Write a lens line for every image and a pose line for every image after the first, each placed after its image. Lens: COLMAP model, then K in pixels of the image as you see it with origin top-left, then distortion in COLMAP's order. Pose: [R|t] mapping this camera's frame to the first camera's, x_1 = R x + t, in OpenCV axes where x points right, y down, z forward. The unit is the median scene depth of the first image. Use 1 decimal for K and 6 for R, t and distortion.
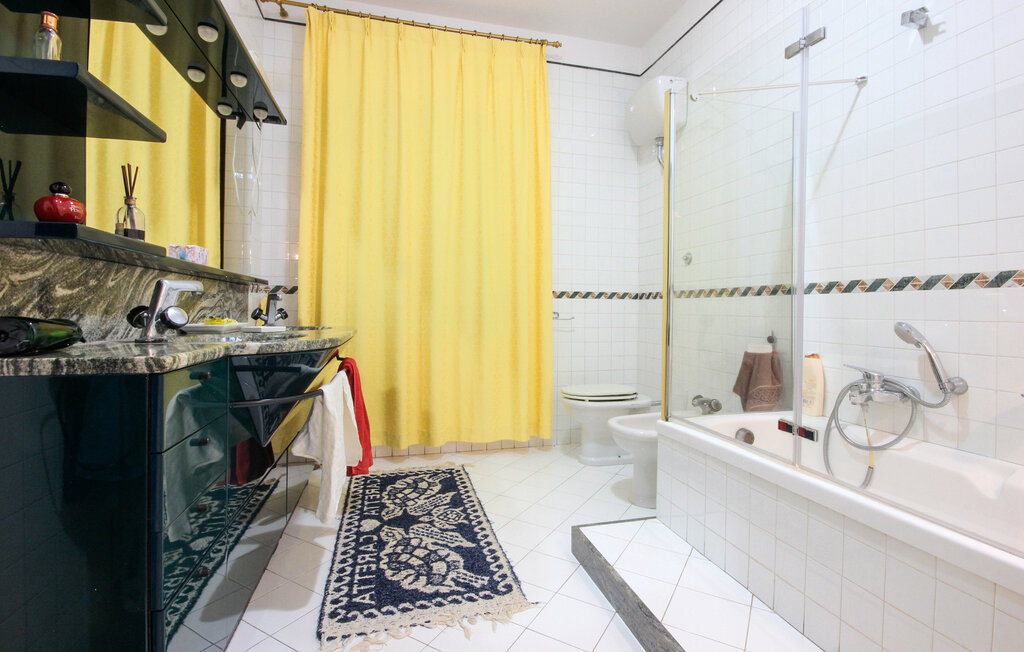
lens RADIAL K [[471.8, 0, 518.5], [0, 471.8, 314.5], [0, 0, 1]] dist [0.003783, -0.009887]
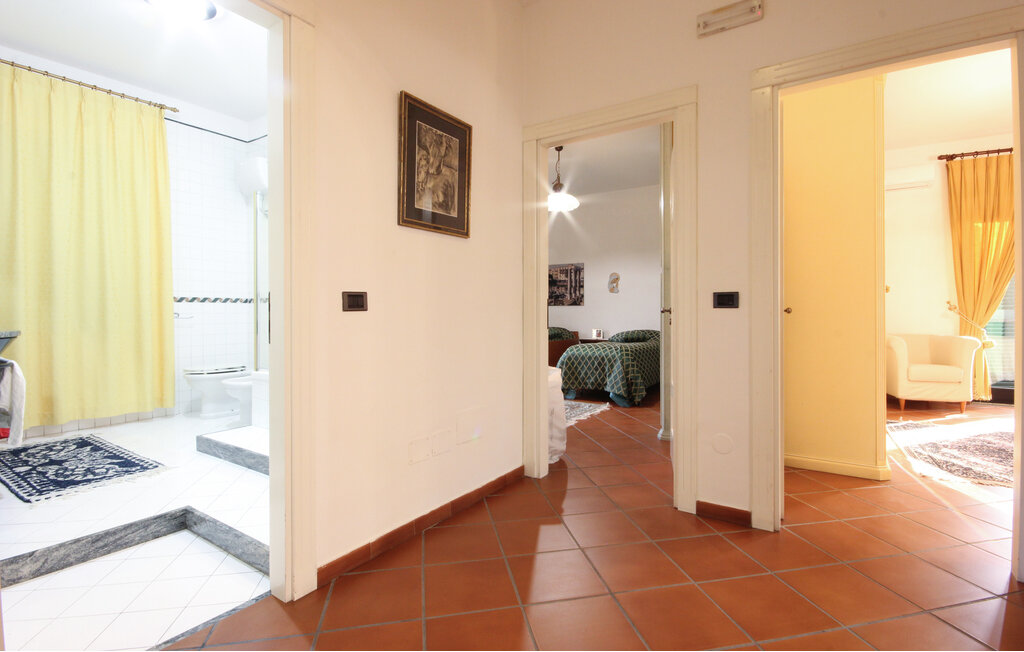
lens RADIAL K [[471.8, 0, 518.5], [0, 471.8, 314.5], [0, 0, 1]] dist [0.003783, -0.009887]
pose [[0.744089, -0.012535, 0.667963, -0.095406], [0.012195, 0.999912, 0.005179, 0.004643], [-0.667969, 0.004292, 0.744177, -0.658132]]
